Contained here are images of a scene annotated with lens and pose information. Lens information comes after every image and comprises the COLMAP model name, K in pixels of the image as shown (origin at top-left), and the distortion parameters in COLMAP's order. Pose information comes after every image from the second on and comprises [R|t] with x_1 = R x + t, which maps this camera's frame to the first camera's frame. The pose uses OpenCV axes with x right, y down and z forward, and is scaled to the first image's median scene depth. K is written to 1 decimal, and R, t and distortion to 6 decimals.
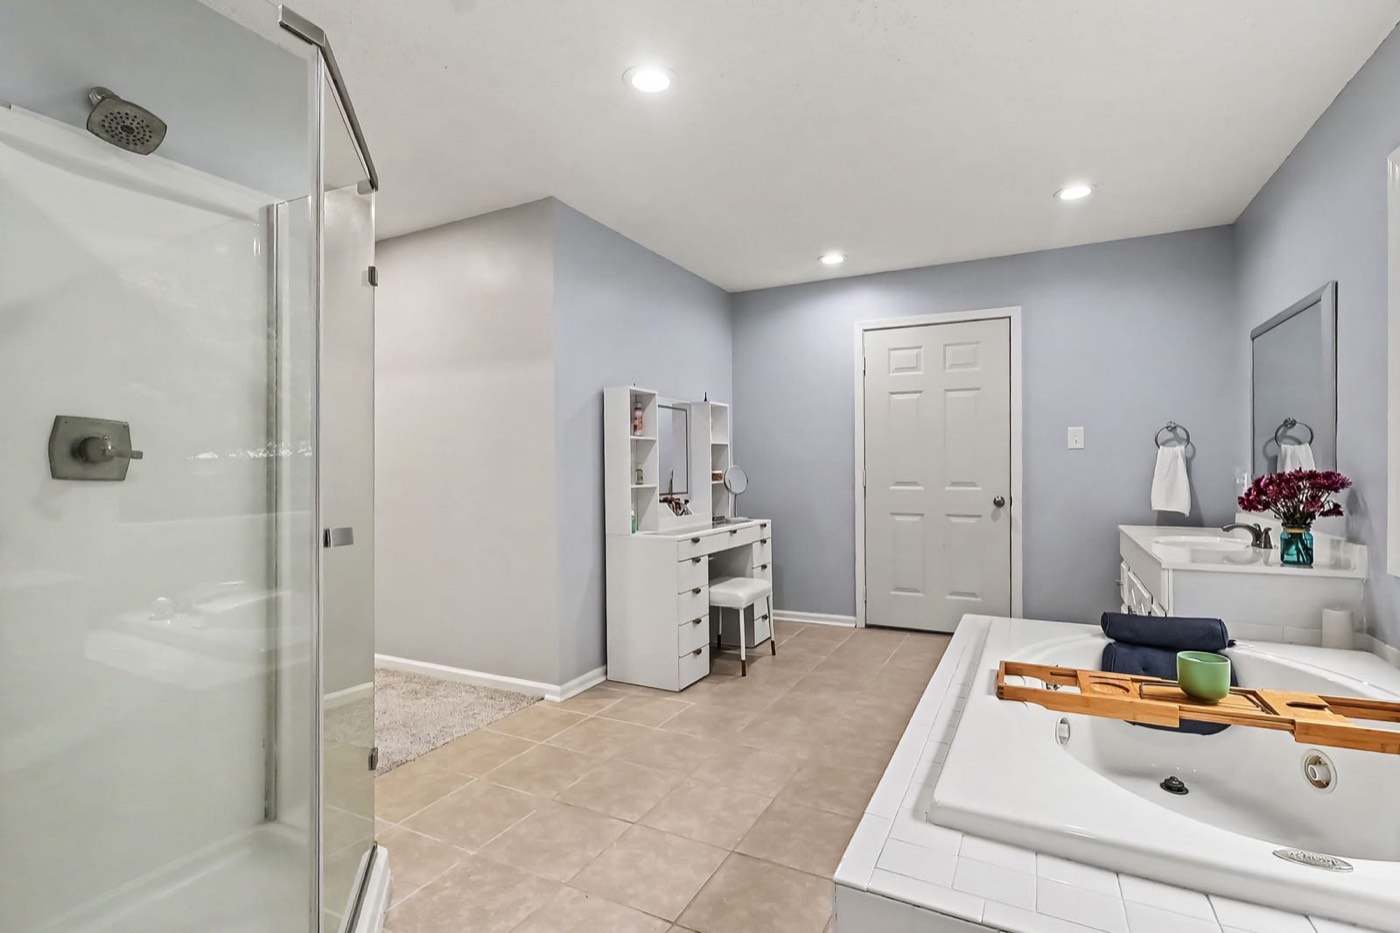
lens RADIAL K [[659.9, 0, 701.9], [0, 659.9, 467.4], [0, 0, 1]] dist [-0.000466, -0.000208]
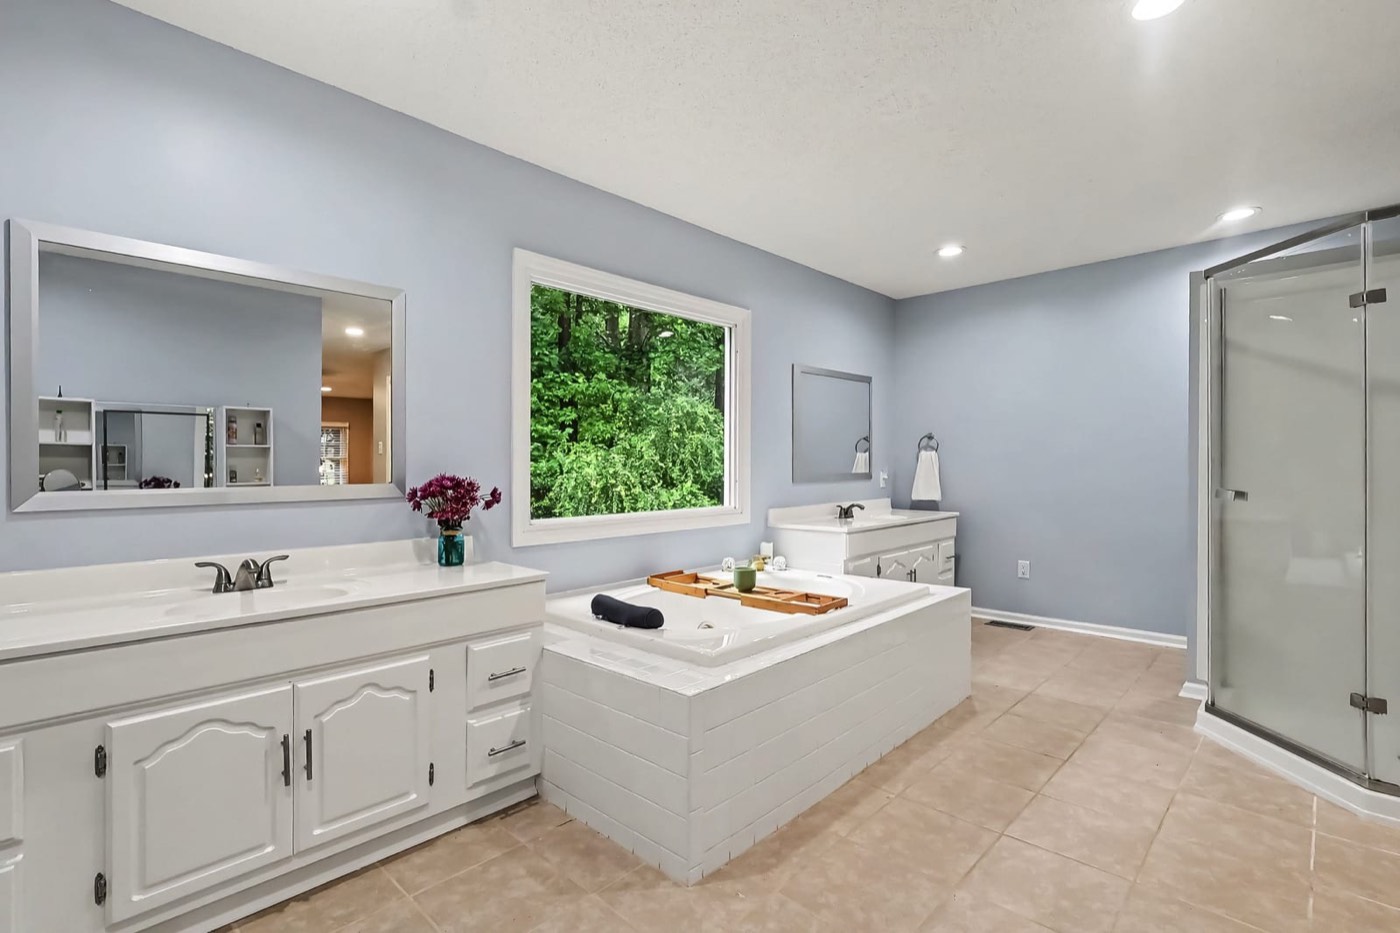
lens RADIAL K [[659.9, 0, 698.0], [0, 659.9, 468.5], [0, 0, 1]] dist [-0.000466, -0.000208]
pose [[-0.959715, 0.014470, 0.280604, 0.274107], [0.013225, 0.999892, -0.006332, 0.008589], [-0.280665, -0.002366, -0.959803, 2.185154]]
